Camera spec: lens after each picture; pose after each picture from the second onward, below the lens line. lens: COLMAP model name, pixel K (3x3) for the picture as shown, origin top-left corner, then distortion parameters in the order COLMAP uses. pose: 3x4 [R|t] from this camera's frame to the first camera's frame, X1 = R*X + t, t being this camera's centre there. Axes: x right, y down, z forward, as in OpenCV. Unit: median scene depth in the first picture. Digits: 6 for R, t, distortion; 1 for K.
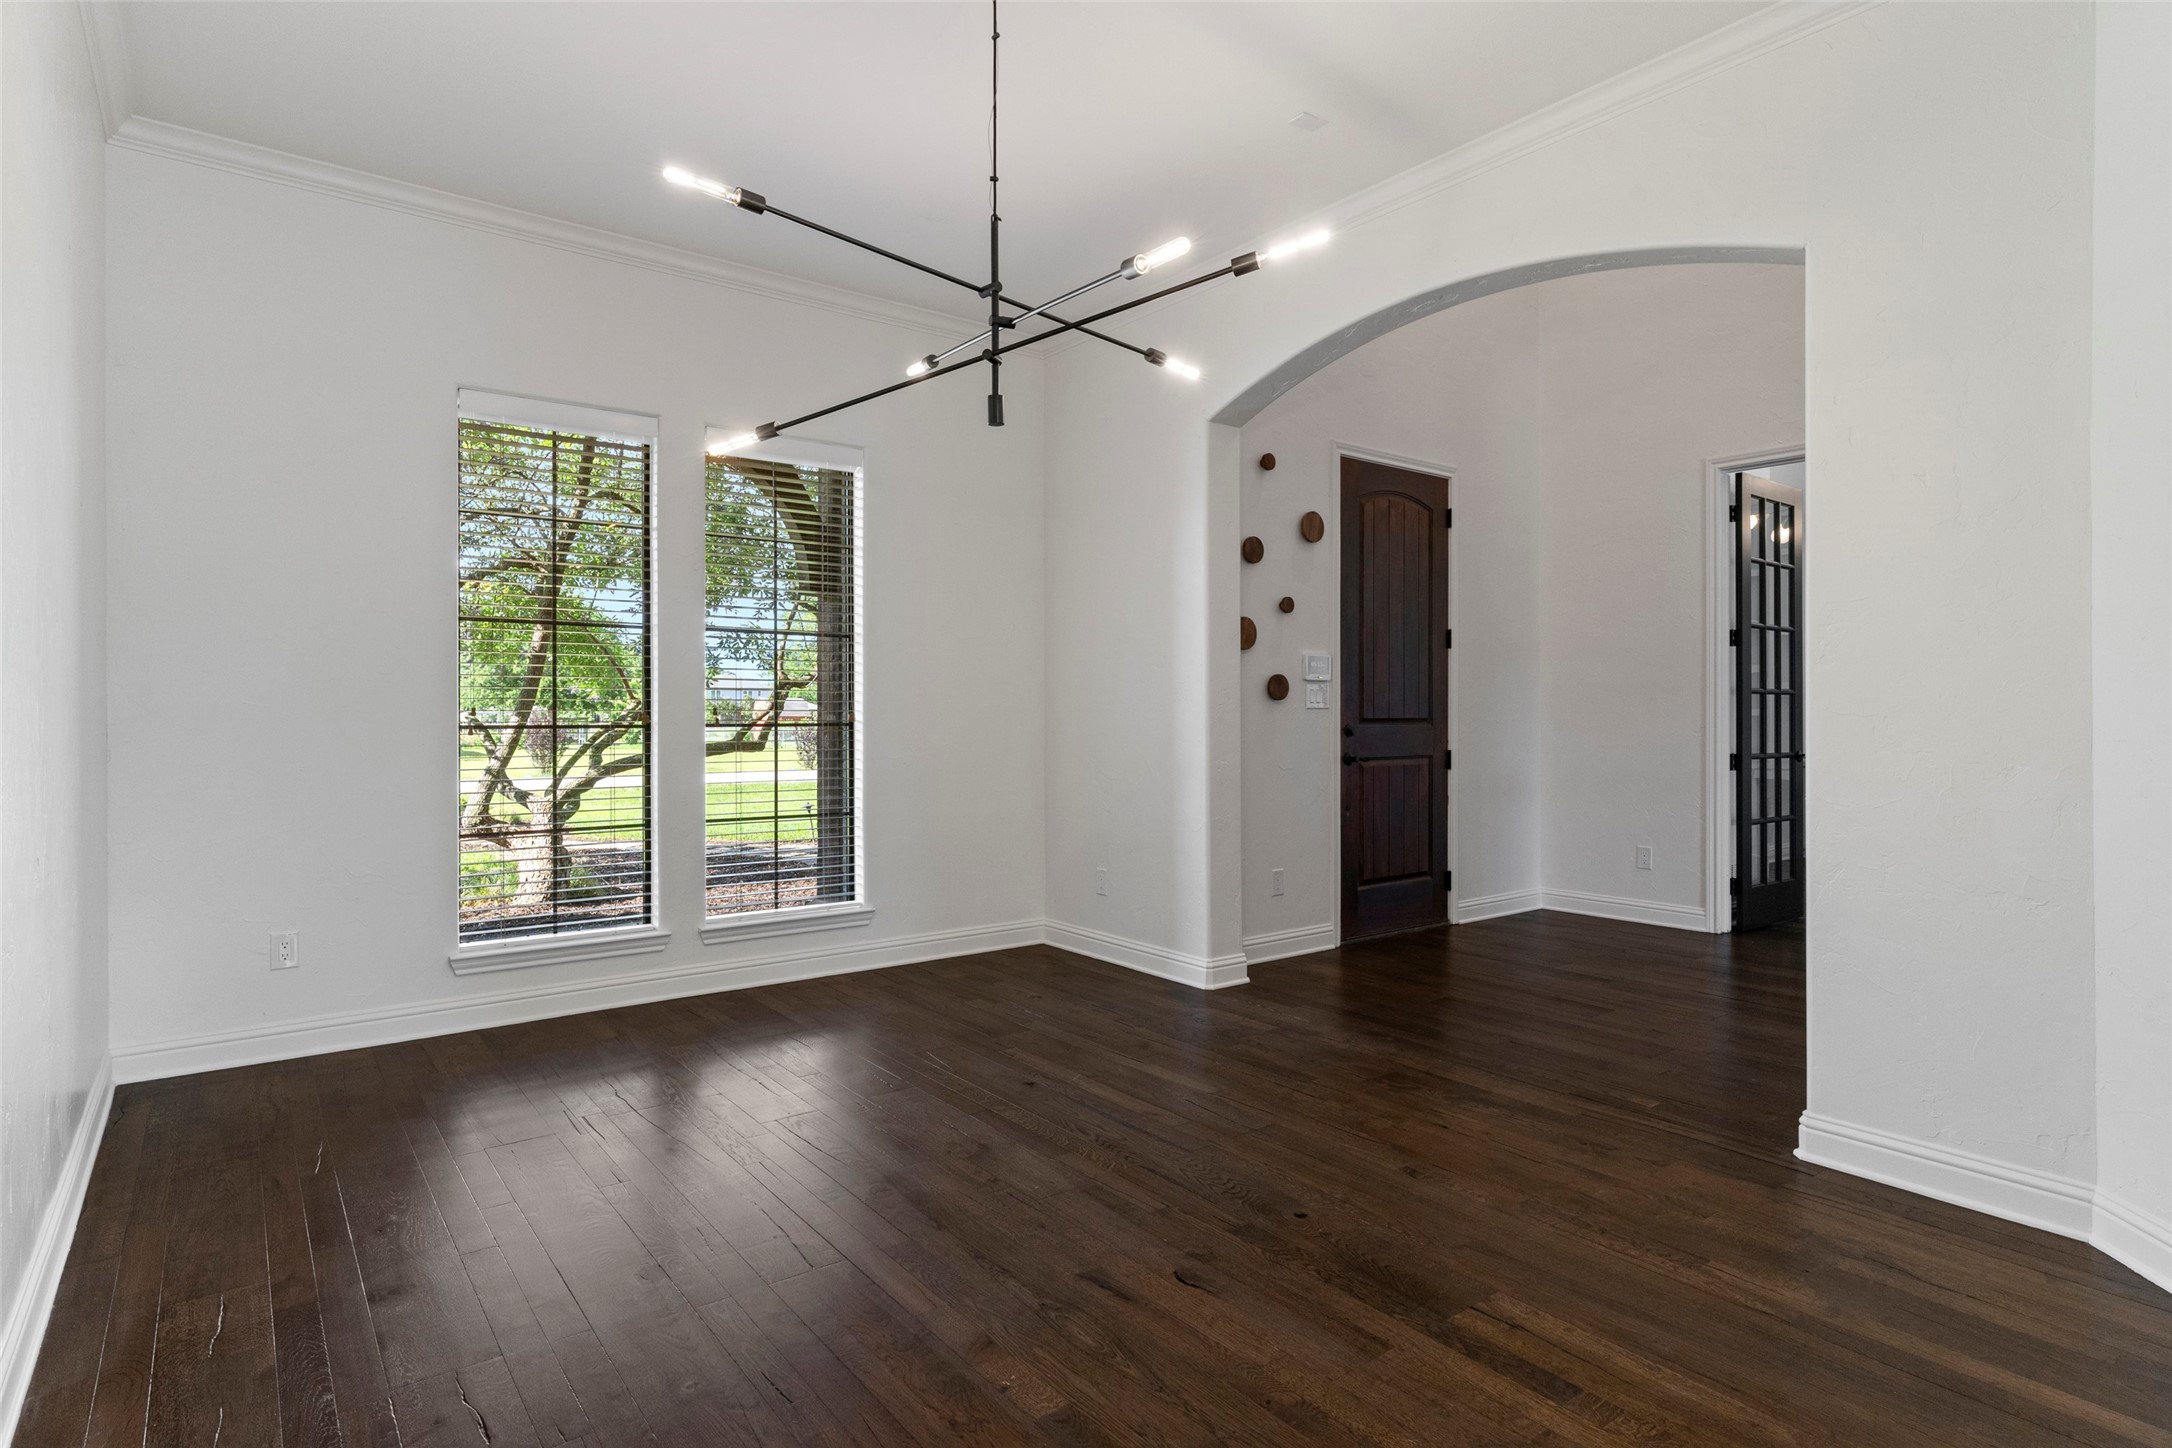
lens RADIAL K [[1153.4, 0, 1094.7], [0, 1153.4, 717.2], [0, 0, 1]] dist [0.000202, 0.000257]
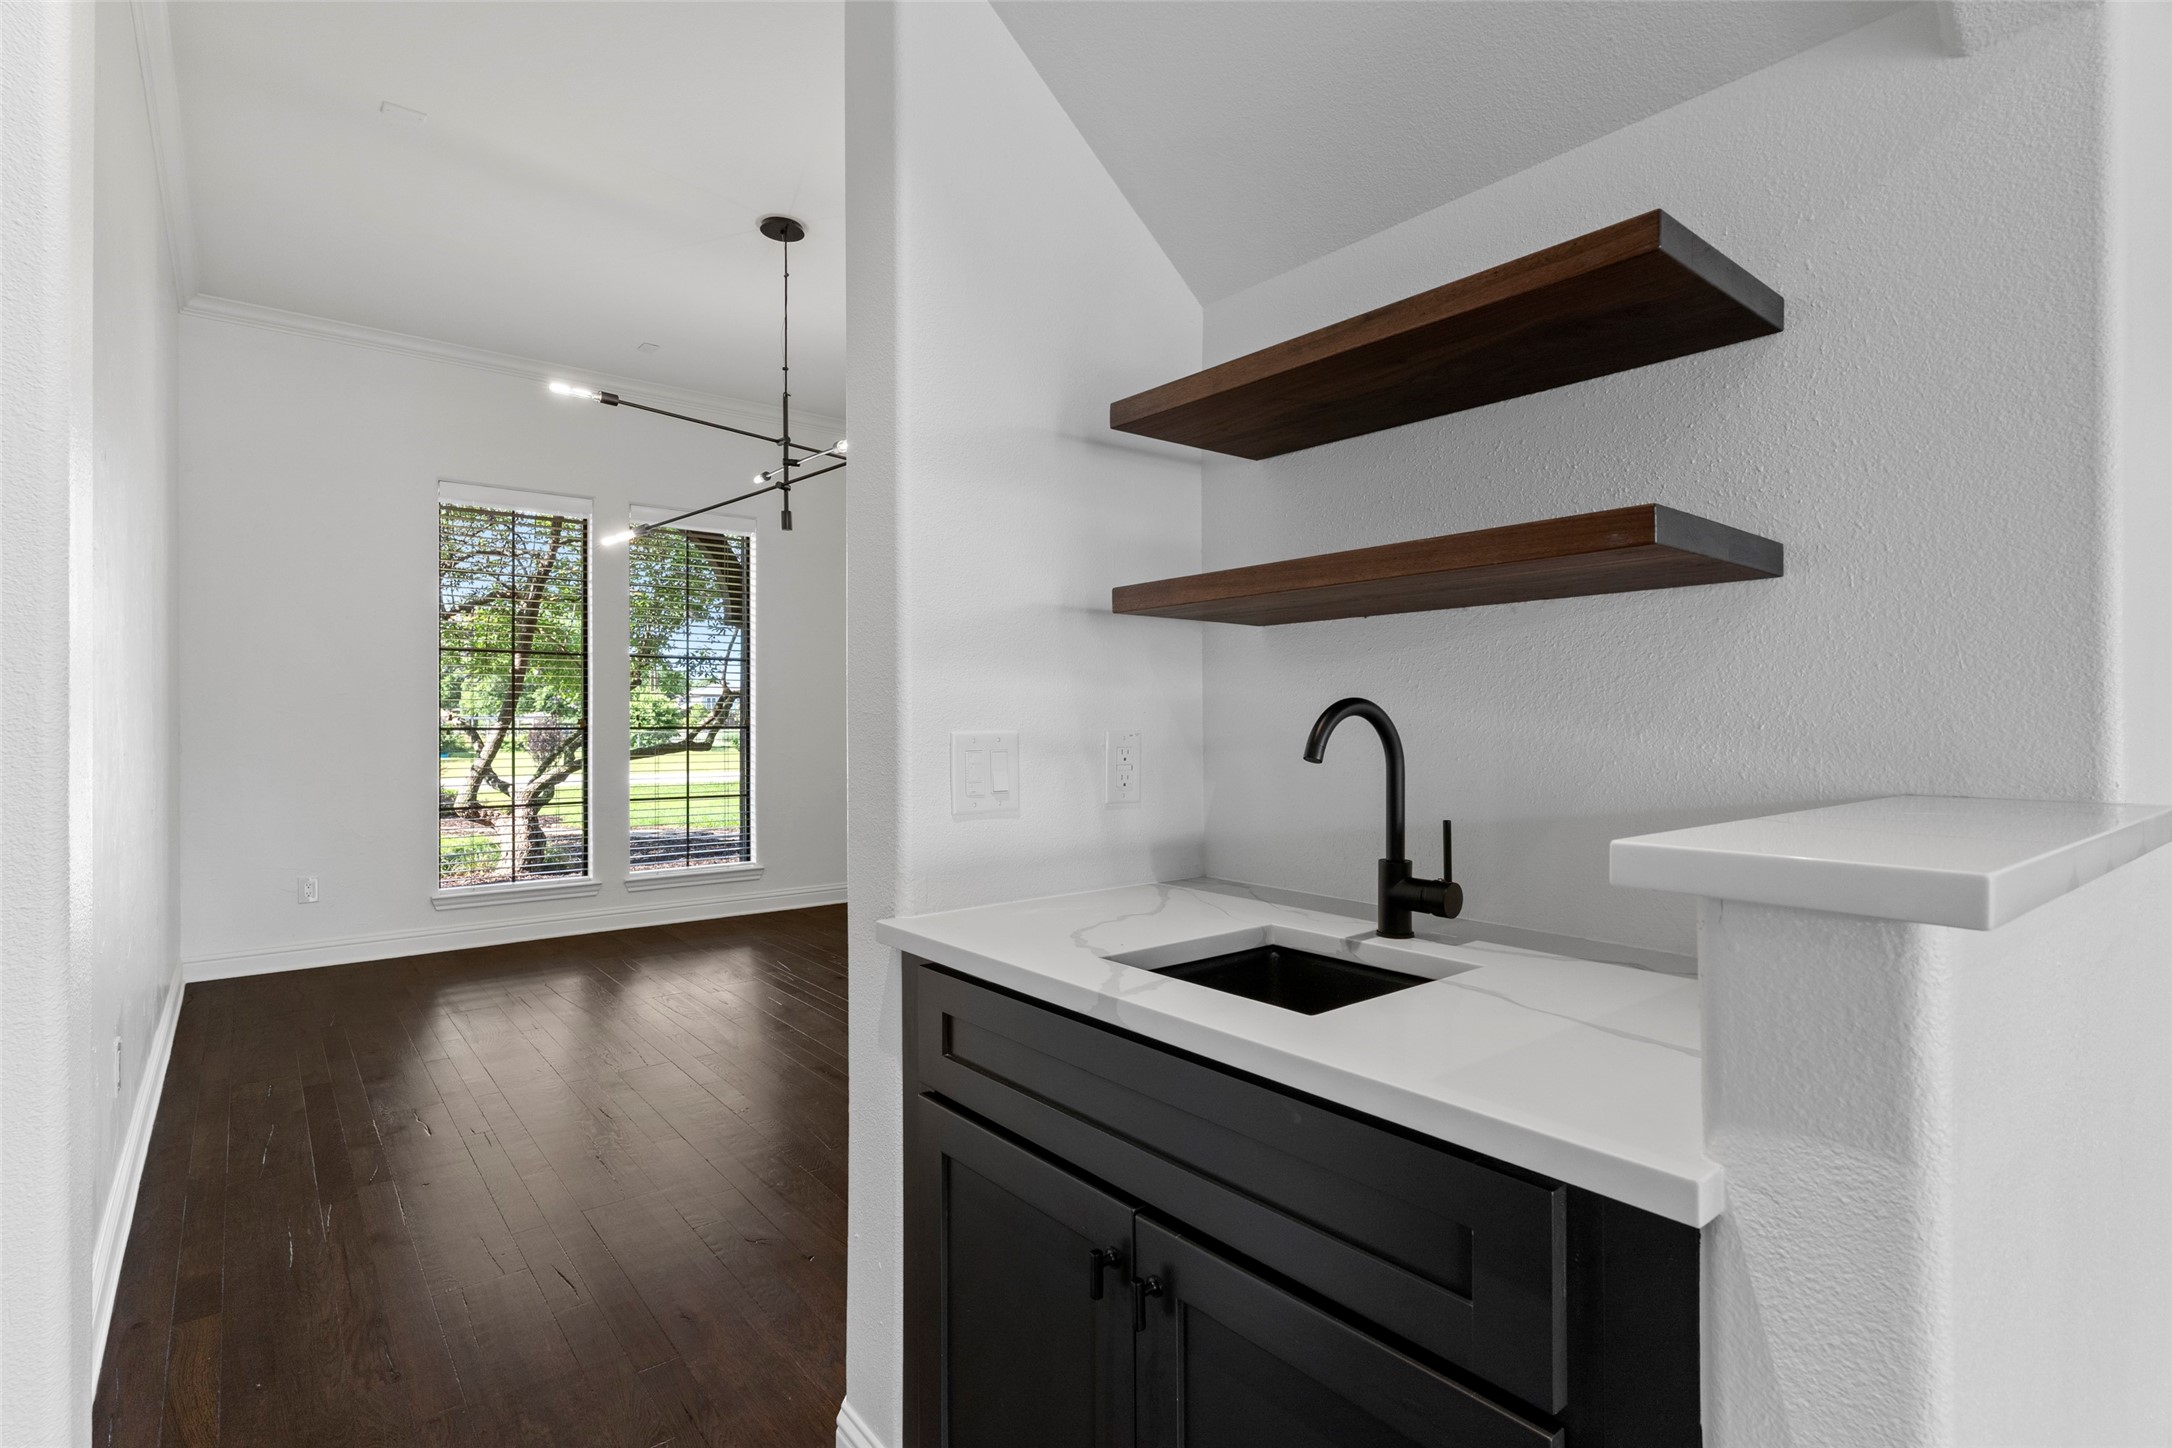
lens RADIAL K [[1033.6, 0, 1075.7], [0, 1033.6, 720.2], [0, 0, 1]] dist [0.006105, -0.000948]
pose [[0.999621, 0.000005, 0.027537, 0.150095], [0.000071, 0.999996, -0.002752, 0.001602], [-0.027536, 0.002753, 0.999617, -0.220212]]
